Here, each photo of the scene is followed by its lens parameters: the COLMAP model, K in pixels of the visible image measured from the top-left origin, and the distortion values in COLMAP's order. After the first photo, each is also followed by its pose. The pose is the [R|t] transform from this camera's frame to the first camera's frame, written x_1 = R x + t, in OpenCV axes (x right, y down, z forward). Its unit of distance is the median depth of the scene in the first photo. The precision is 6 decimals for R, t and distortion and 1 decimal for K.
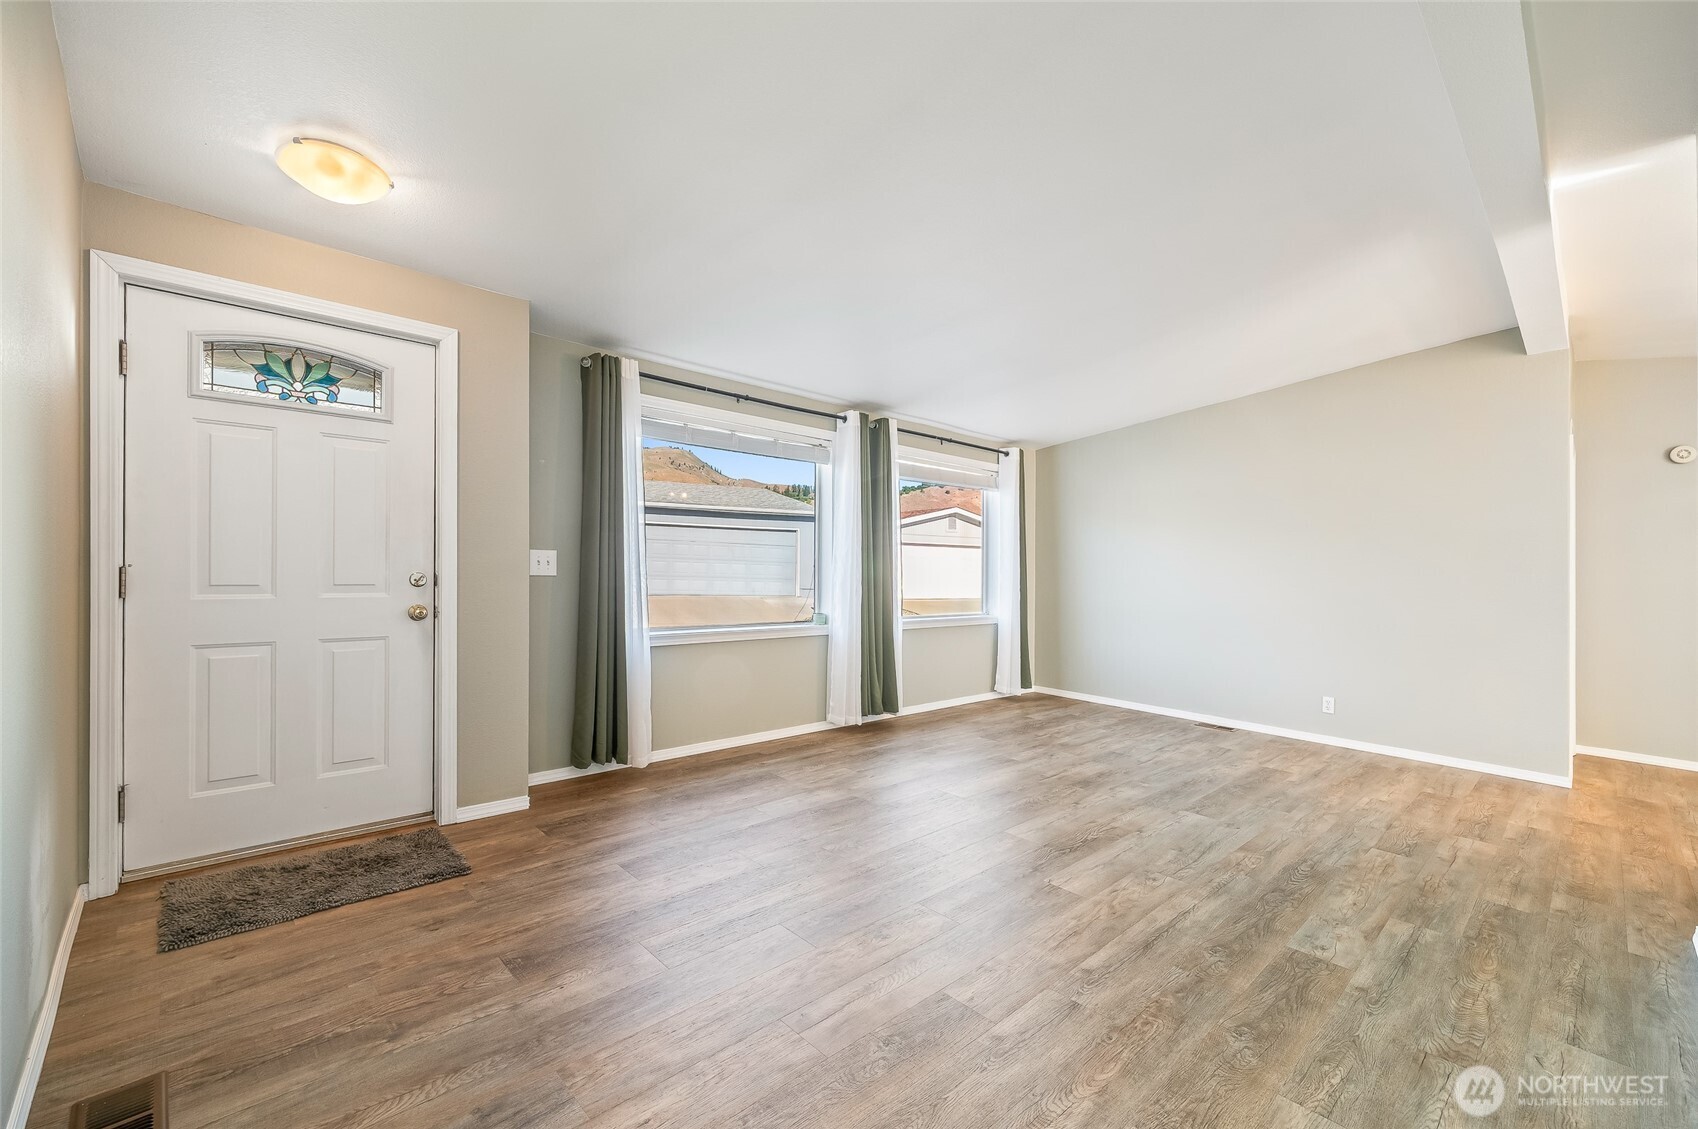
lens RADIAL K [[707.8, 0, 870.4], [0, 707.8, 561.5], [0, 0, 1]] dist [0.002833, -0.000335]
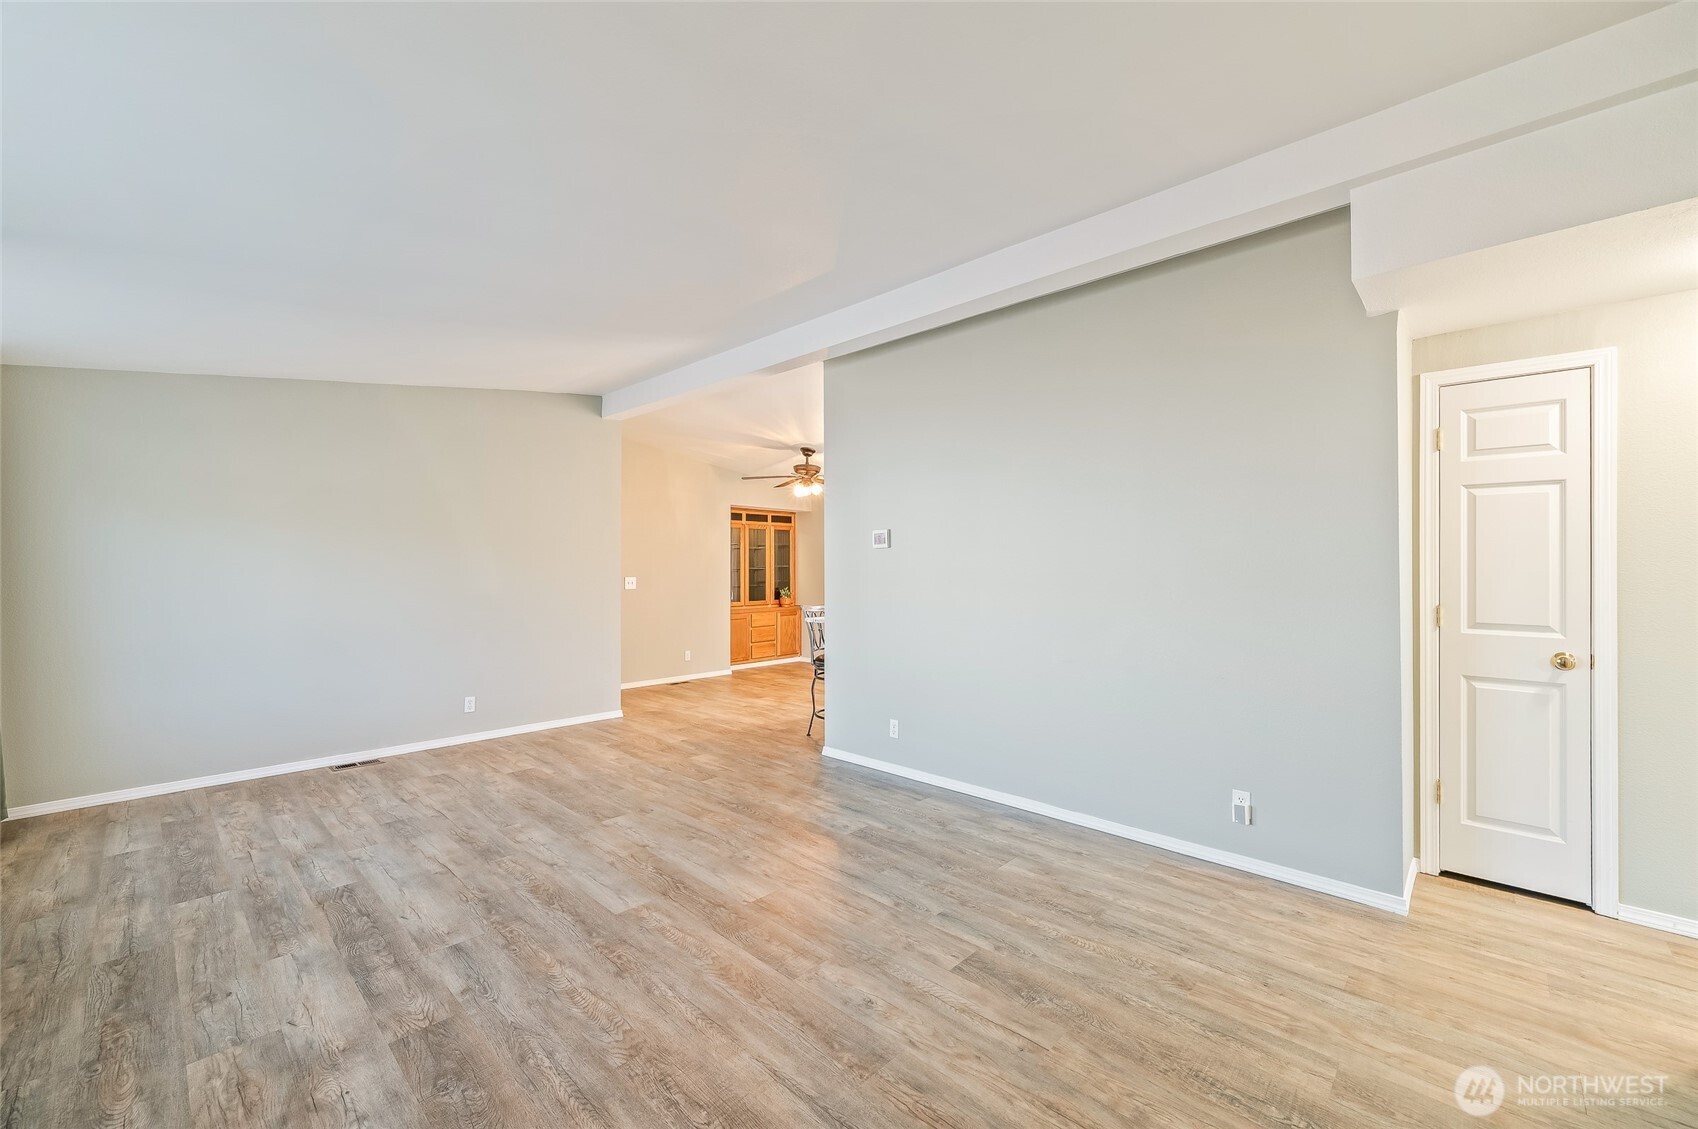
lens RADIAL K [[681.5, 0, 852.9], [0, 681.5, 541.4], [0, 0, 1]] dist [0.000092, 0.000879]
pose [[-0.042466, 0.006754, 0.999075, -0.617856], [-0.002646, 0.999973, -0.006873, -0.056174], [-0.999094, -0.002935, -0.042447, 0.731407]]
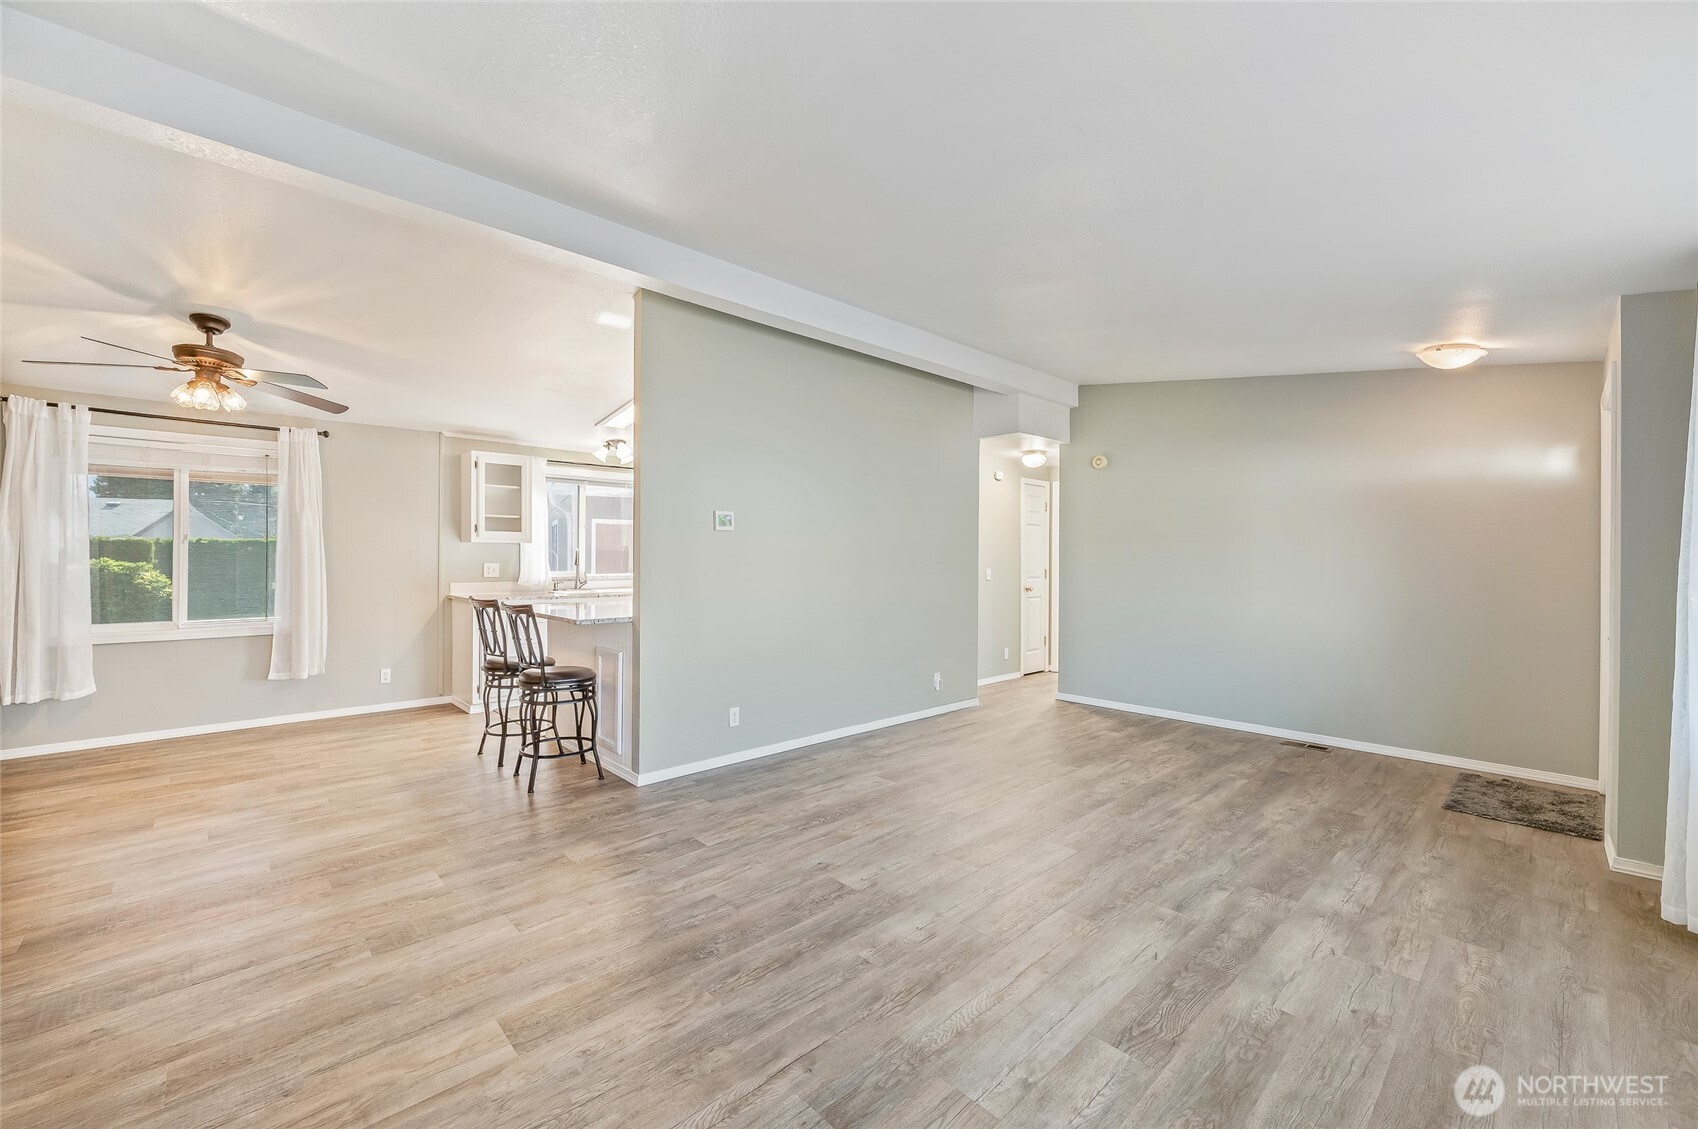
lens RADIAL K [[677.6, 0, 843.6], [0, 677.6, 562.2], [0, 0, 1]] dist [0.000527, -0.000059]
pose [[-0.999092, -0.038269, 0.018701, 0.494207], [-0.038121, 0.999239, 0.008246, -0.012723], [-0.019002, 0.007526, -0.999791, 1.879858]]
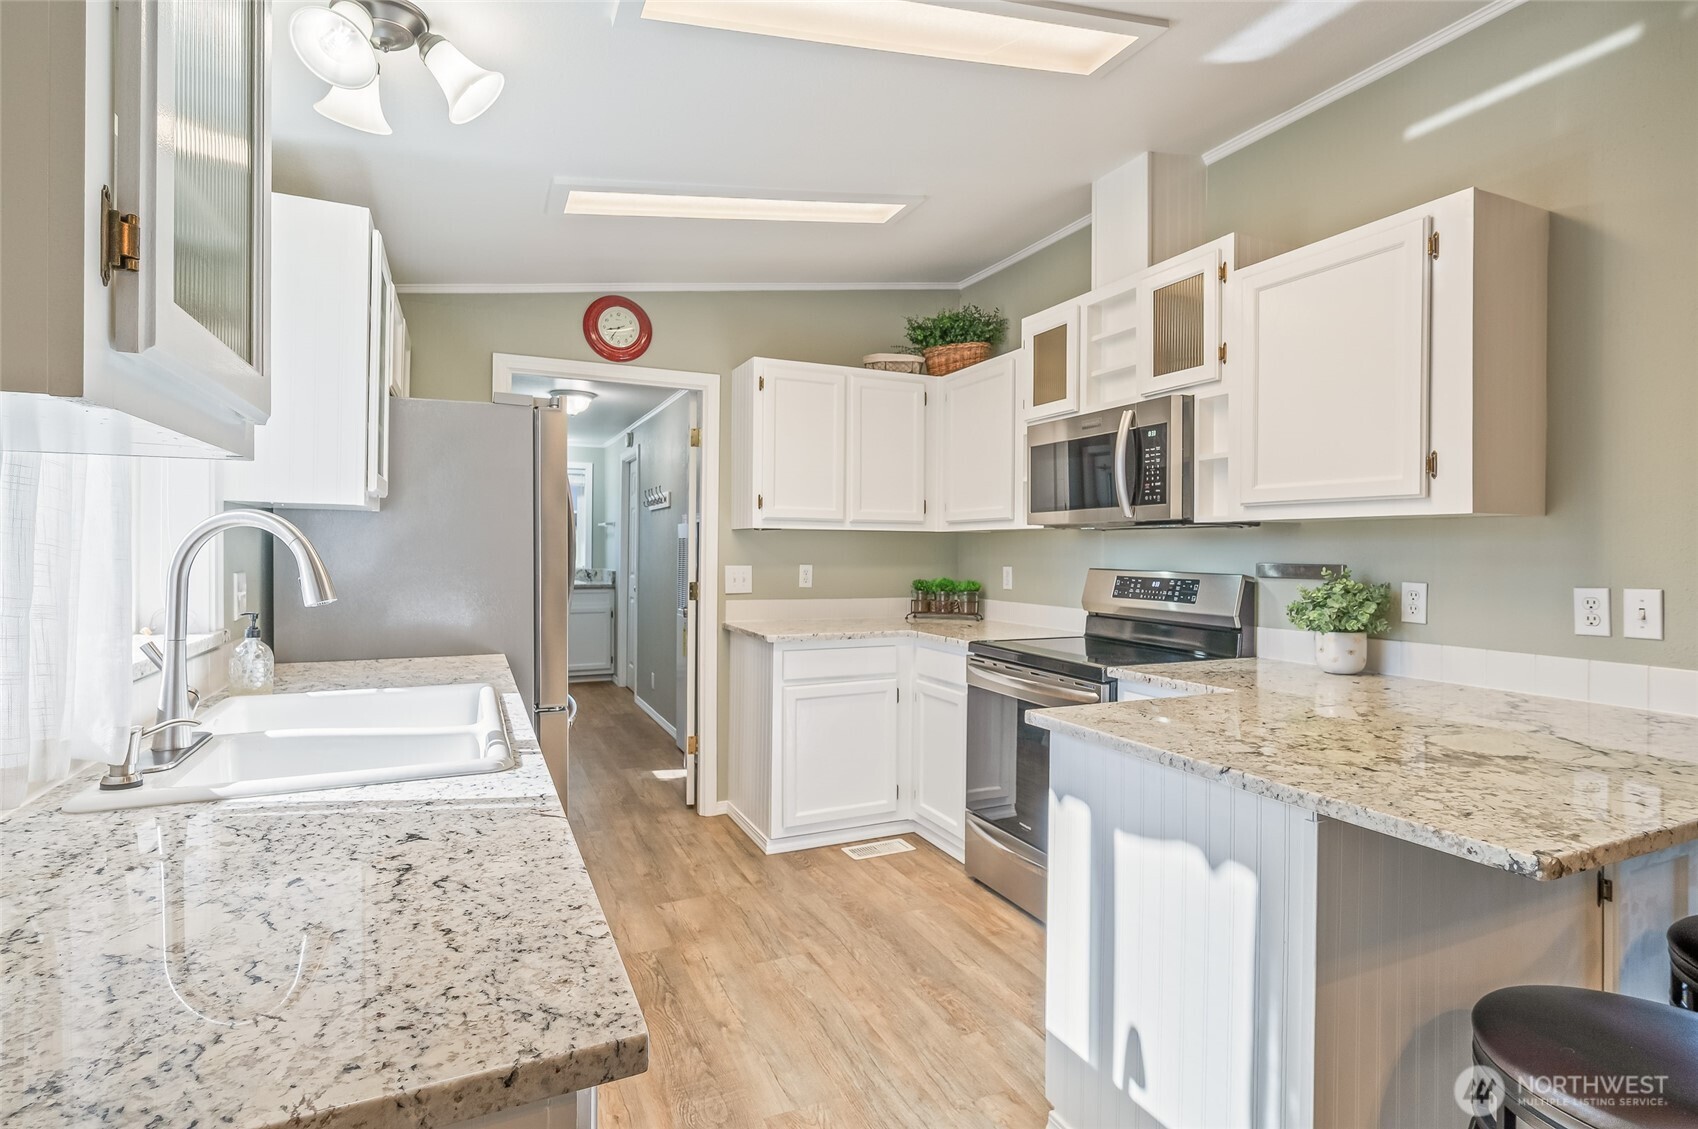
lens RADIAL K [[835.6, 0, 854.2], [0, 835.6, 548.3], [0, 0, 1]] dist [0.002016, 0.000383]
pose [[-0.331821, -0.035620, -0.942670, 1.601847], [-0.018006, 0.999344, -0.031423, 0.019785], [0.943170, 0.006547, -0.332245, 0.347847]]
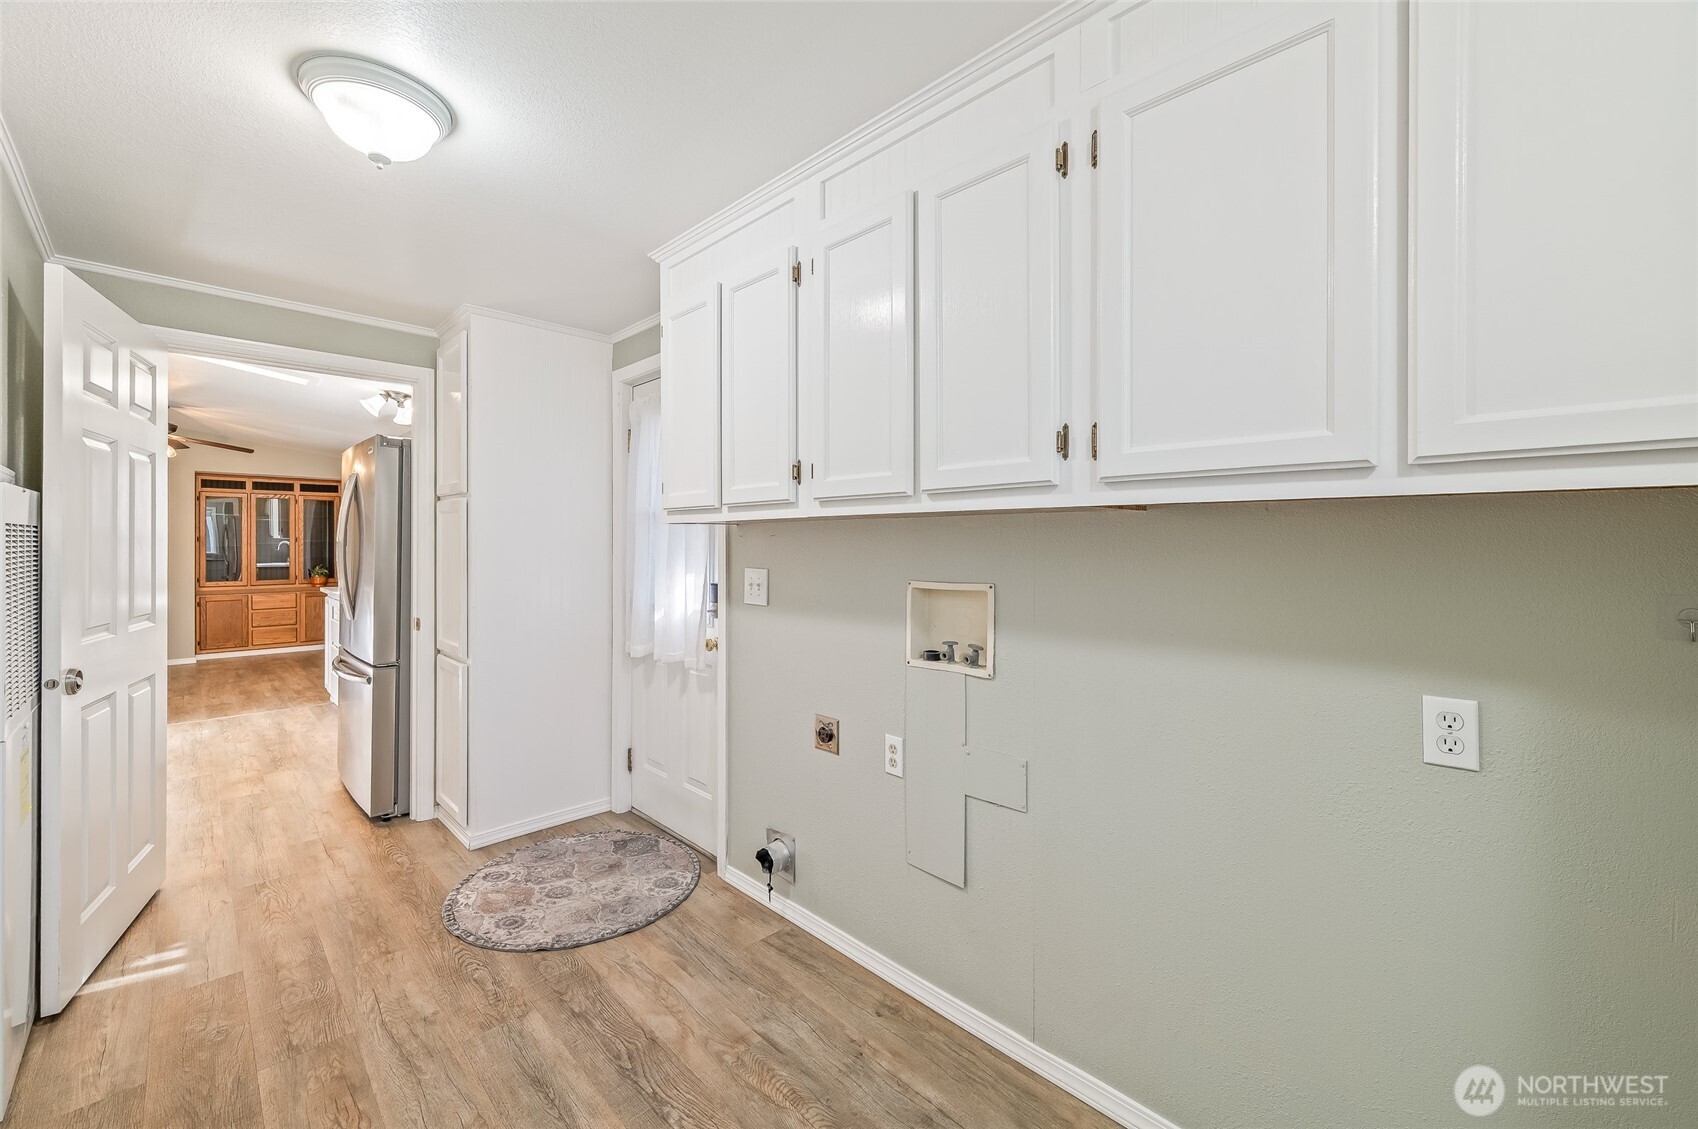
lens RADIAL K [[681.5, 0, 852.9], [0, 681.5, 541.4], [0, 0, 1]] dist [0.000092, 0.000879]
pose [[-0.007965, -0.027406, 0.999593, -0.302798], [-0.001784, 0.999623, 0.027393, -0.043126], [-0.999967, -0.001565, -0.008011, -1.096180]]
